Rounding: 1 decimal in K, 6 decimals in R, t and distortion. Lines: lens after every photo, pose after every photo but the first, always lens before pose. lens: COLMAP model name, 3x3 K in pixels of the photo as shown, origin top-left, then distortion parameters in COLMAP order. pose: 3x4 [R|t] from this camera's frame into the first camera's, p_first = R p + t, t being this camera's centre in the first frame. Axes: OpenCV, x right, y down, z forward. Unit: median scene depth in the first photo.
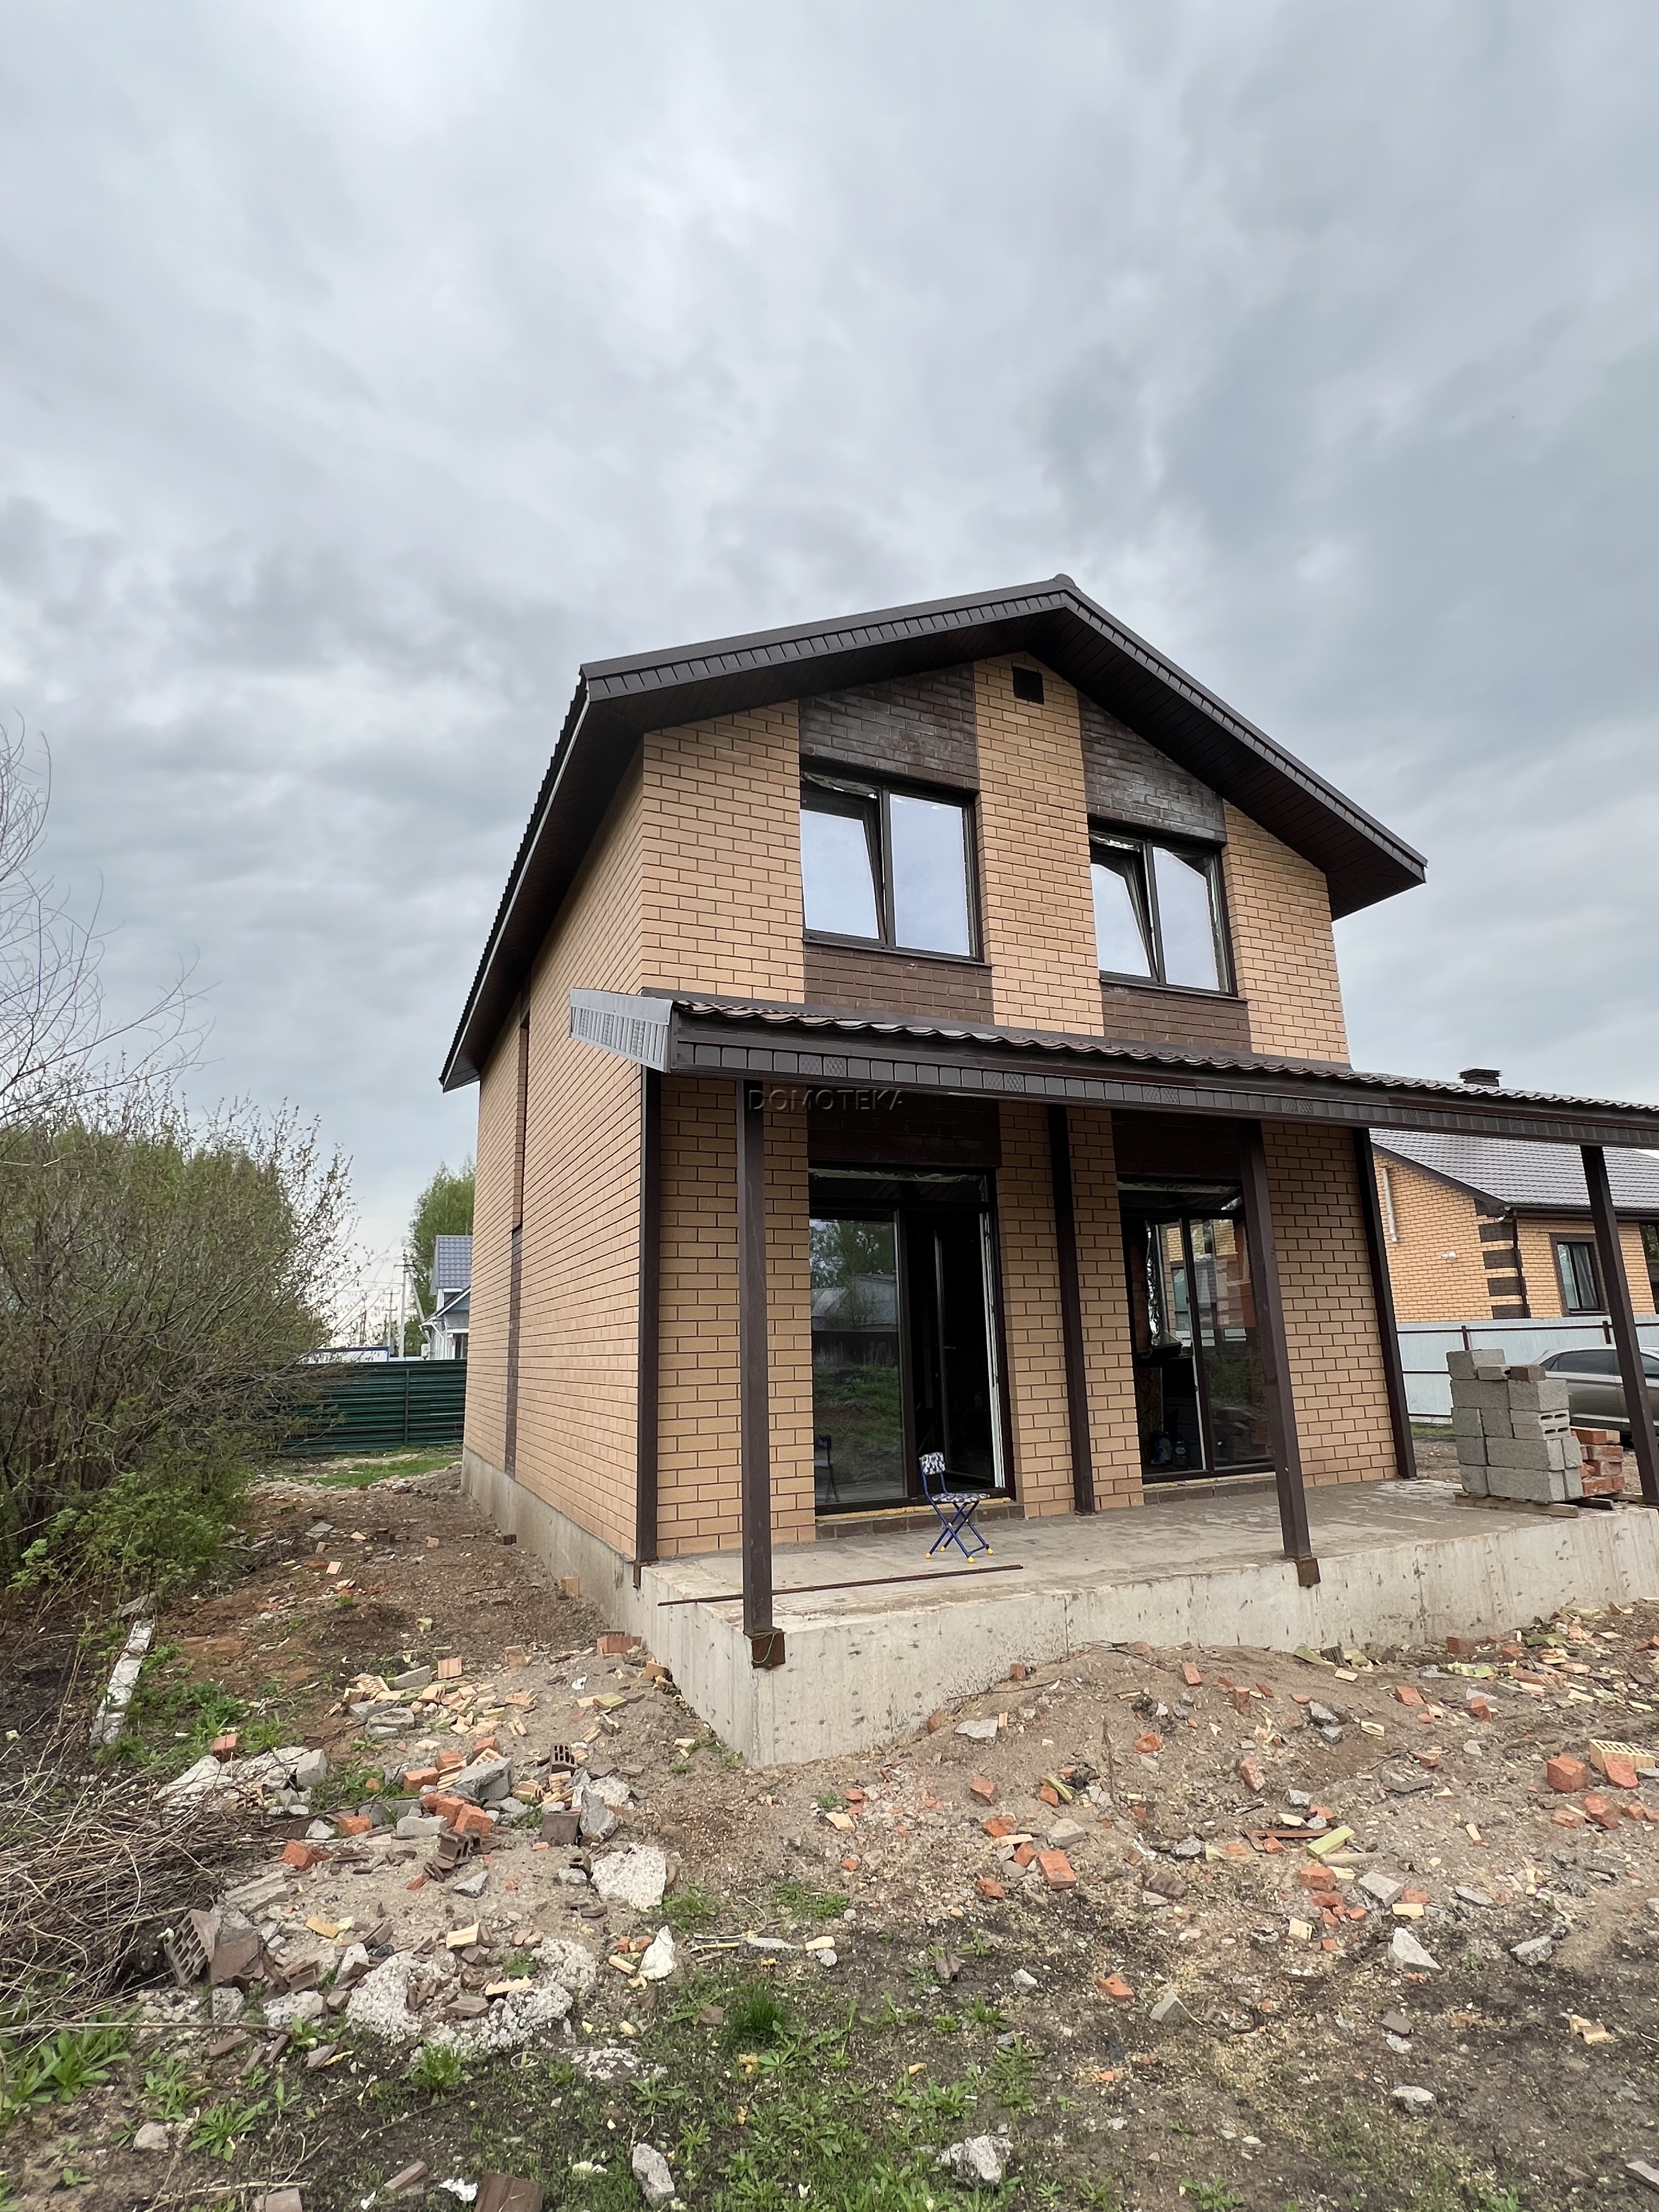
lens RADIAL K [[1071.7, 0, 832.9], [0, 1071.7, 1097.3], [0, 0, 1]] dist [-0.003636, 0.001000]
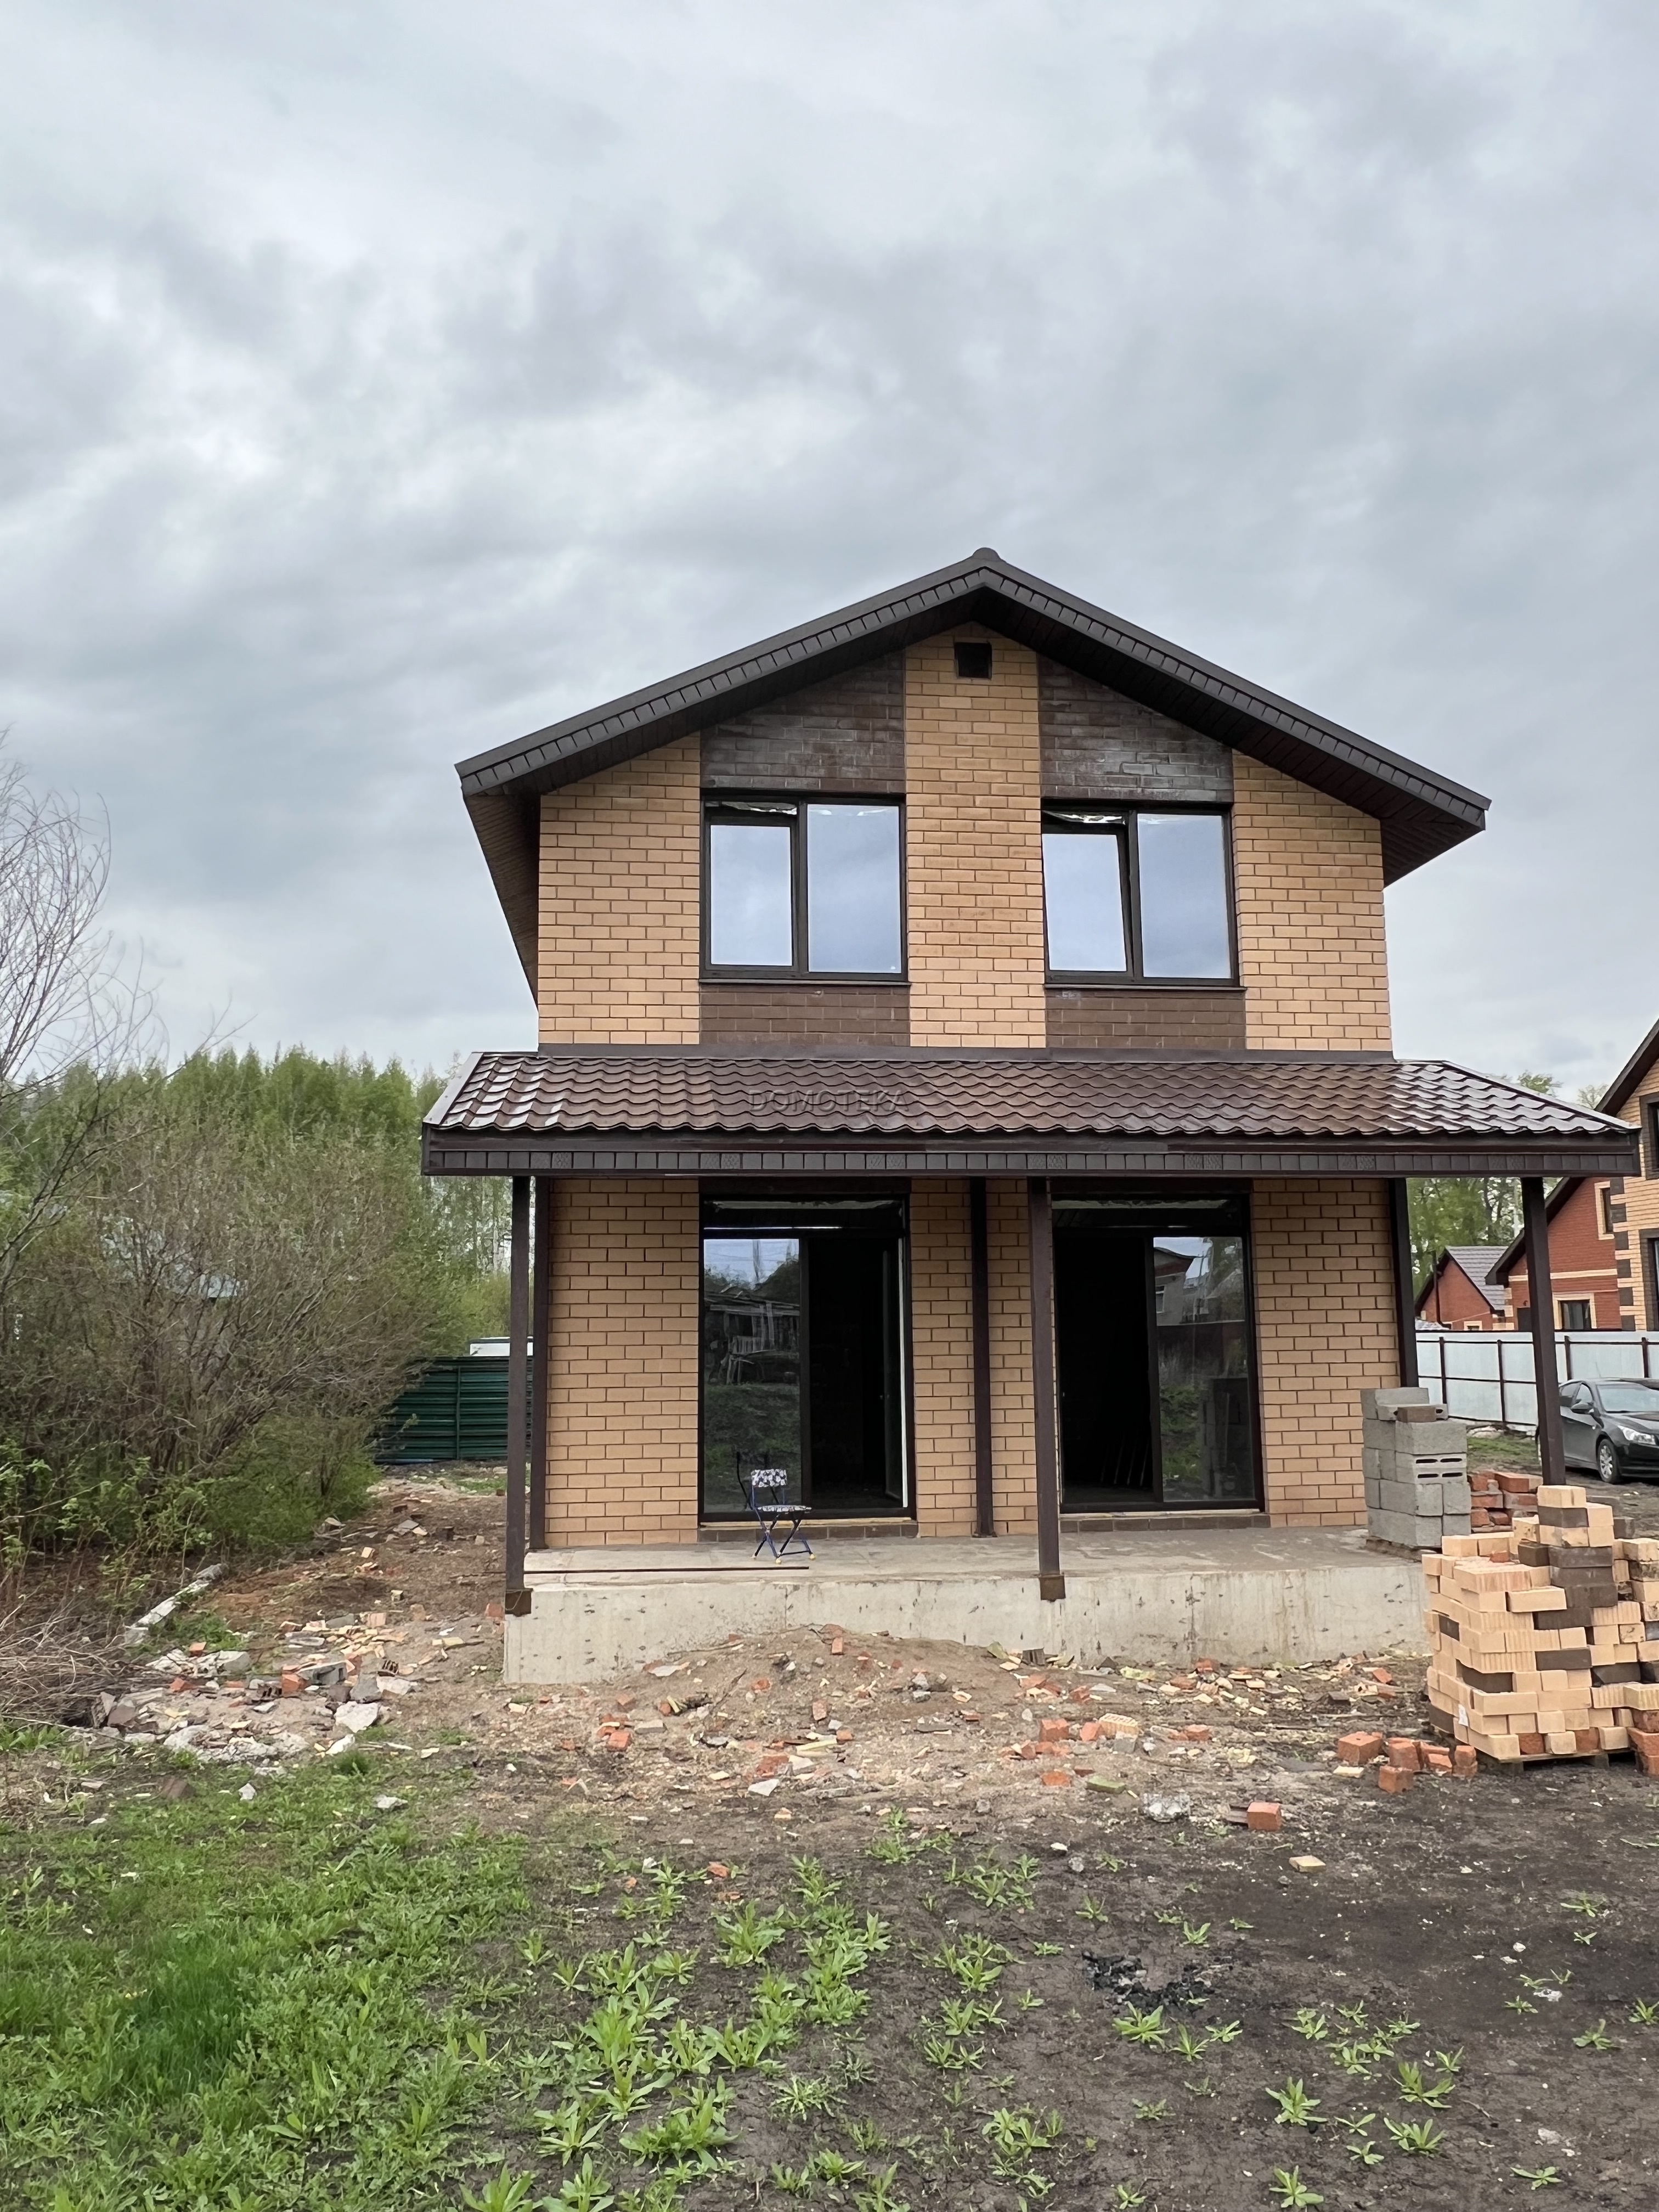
lens RADIAL K [[1586.4, 0, 837.6], [0, 1586.4, 1087.4], [0, 0, 1]] dist [-0.003043, -0.001010]
pose [[0.956266, -0.028836, -0.291074, 0.511984], [0.051419, 0.996204, 0.070238, -0.136435], [0.287943, -0.082133, 0.954119, -0.404901]]
